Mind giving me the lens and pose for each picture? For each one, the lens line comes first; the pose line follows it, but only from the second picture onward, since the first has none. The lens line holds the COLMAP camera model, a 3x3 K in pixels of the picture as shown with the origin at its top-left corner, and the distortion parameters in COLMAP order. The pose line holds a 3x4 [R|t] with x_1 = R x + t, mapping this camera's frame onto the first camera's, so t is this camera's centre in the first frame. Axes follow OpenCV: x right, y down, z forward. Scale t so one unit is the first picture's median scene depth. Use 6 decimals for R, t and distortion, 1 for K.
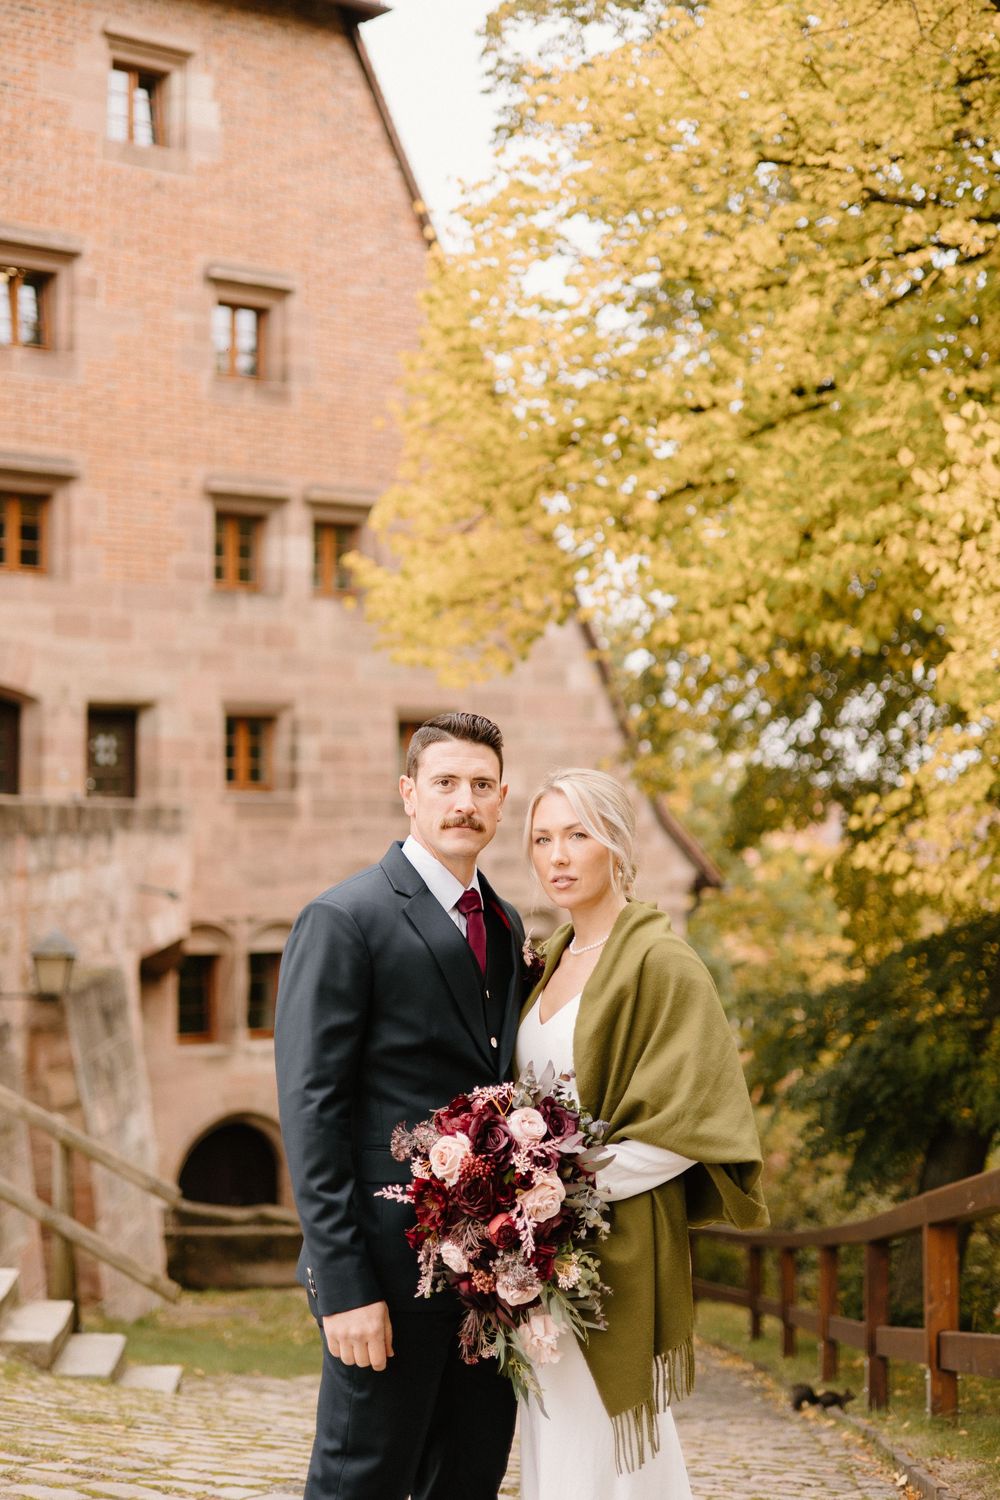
lens RADIAL K [[2162.7, 0, 491.9], [0, 2162.7, 699.7], [0, 0, 1]] dist [0.013776, 0.122005]
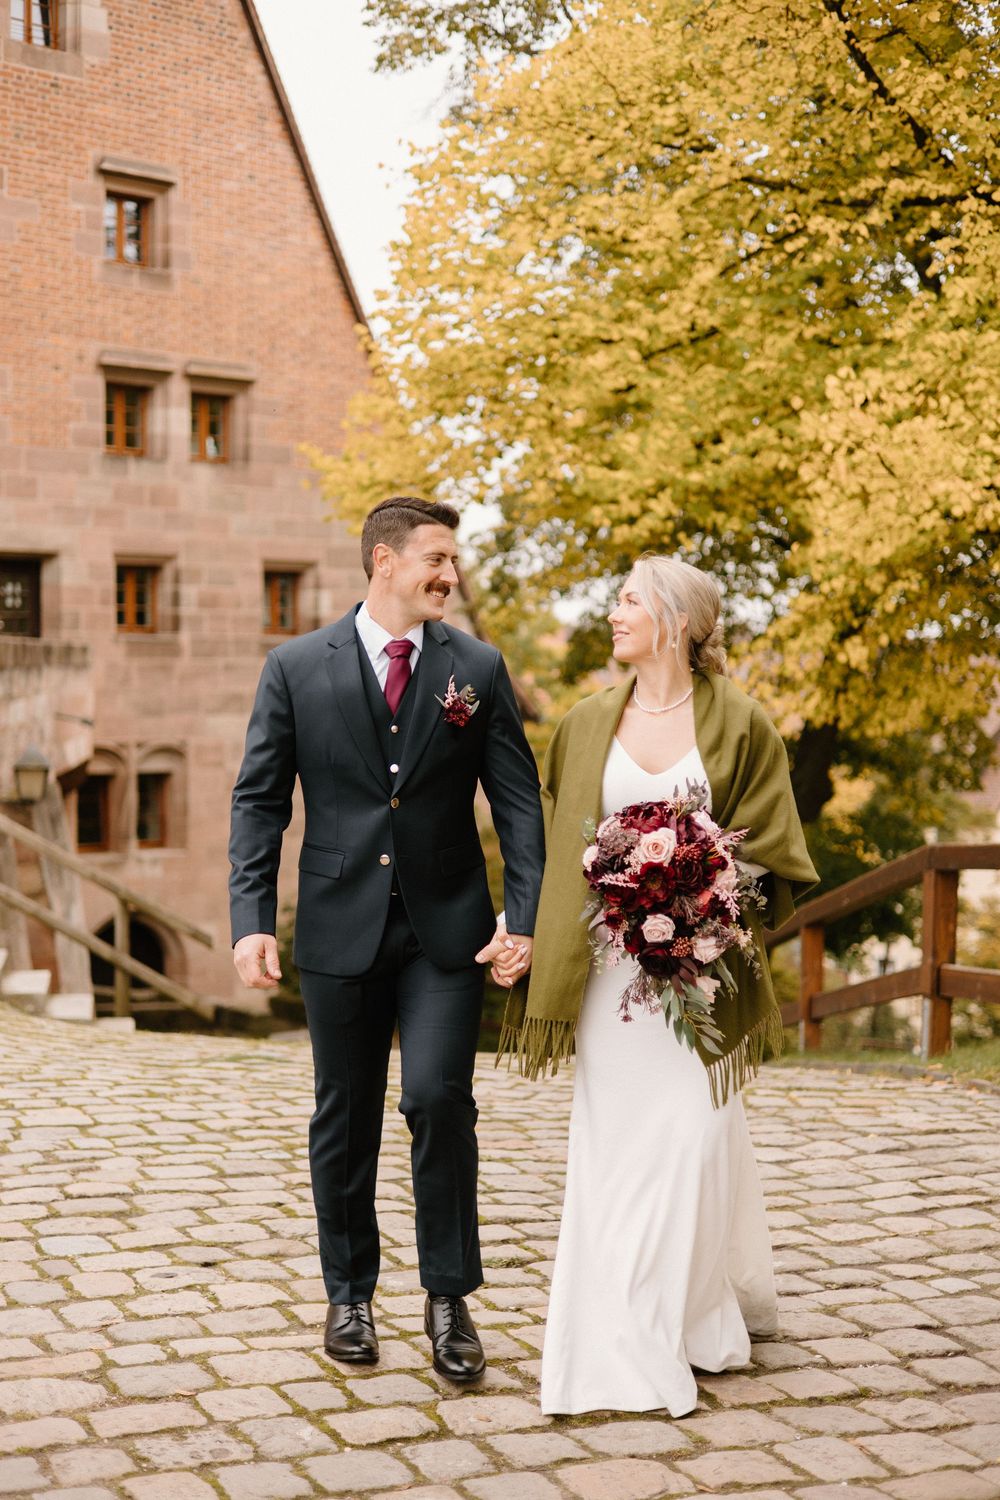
lens RADIAL K [[2162.7, 0, 491.9], [0, 2162.7, 699.7], [0, 0, 1]] dist [0.013776, 0.122005]
pose [[0.991988, 0.005944, 0.126191, -0.071029], [-0.015067, 0.997329, 0.071465, -0.006477], [-0.125429, -0.072794, 0.989428, -0.149785]]
